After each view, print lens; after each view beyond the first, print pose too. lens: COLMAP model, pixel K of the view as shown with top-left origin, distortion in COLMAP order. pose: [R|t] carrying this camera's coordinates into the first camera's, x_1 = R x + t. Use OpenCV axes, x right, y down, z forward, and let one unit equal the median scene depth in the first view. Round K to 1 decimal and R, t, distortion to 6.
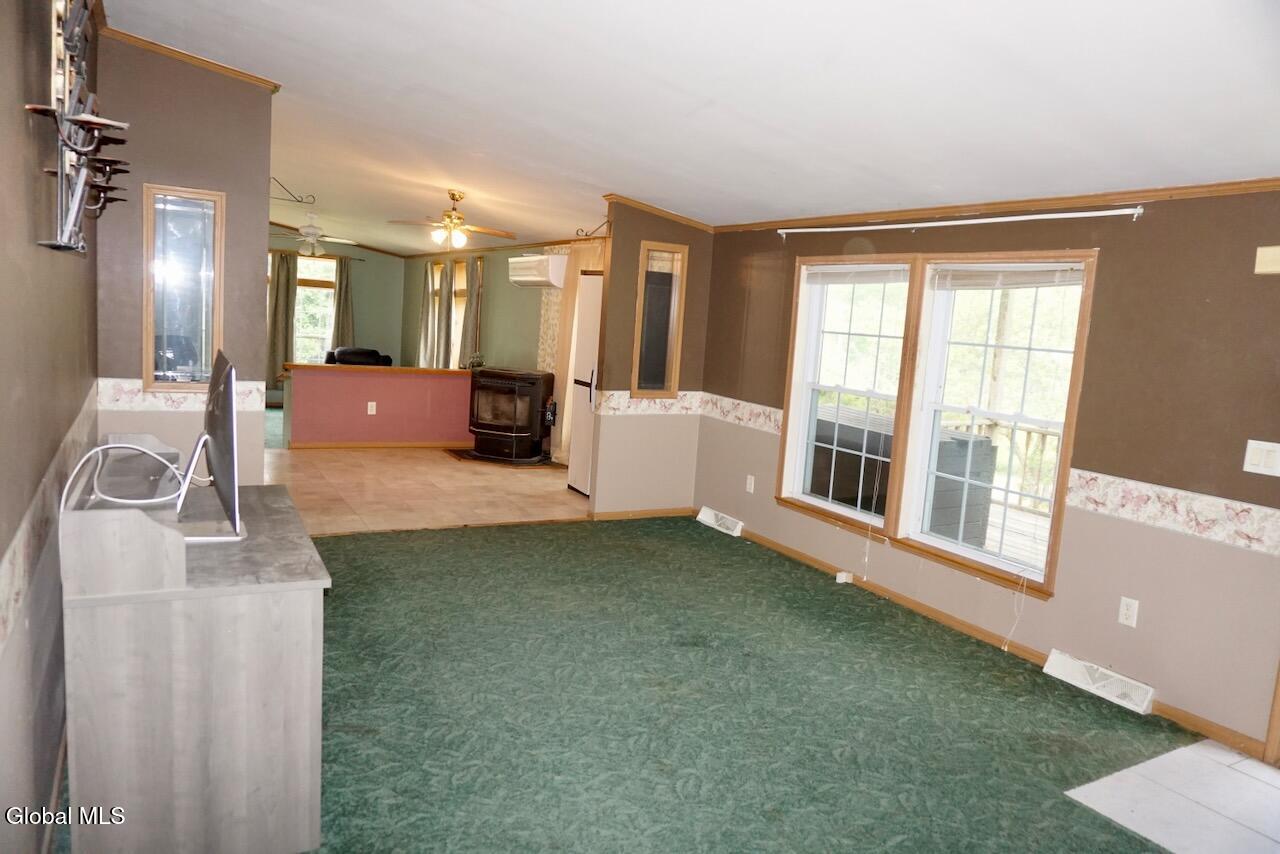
lens RADIAL K [[855.3, 0, 638.8], [0, 855.3, 432.5], [0, 0, 1]] dist [-0.049017, 0.036561]
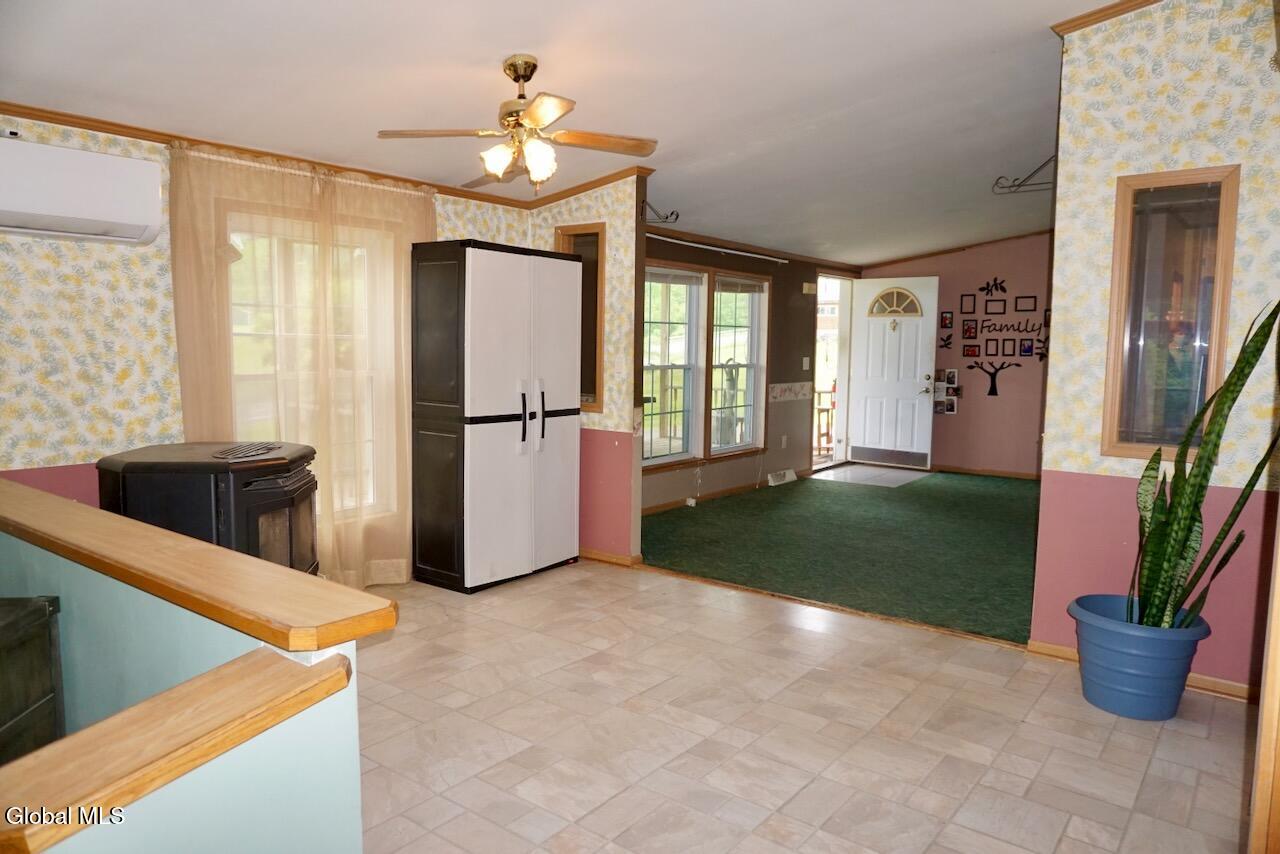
lens RADIAL K [[855.3, 0, 638.7], [0, 855.3, 427.1], [0, 0, 1]] dist [-0.049017, 0.036561]
pose [[-0.385468, -0.163053, 0.908200, -1.271990], [0.086885, 0.973476, 0.211649, -0.325463], [-0.918621, 0.160493, -0.361077, 2.088517]]
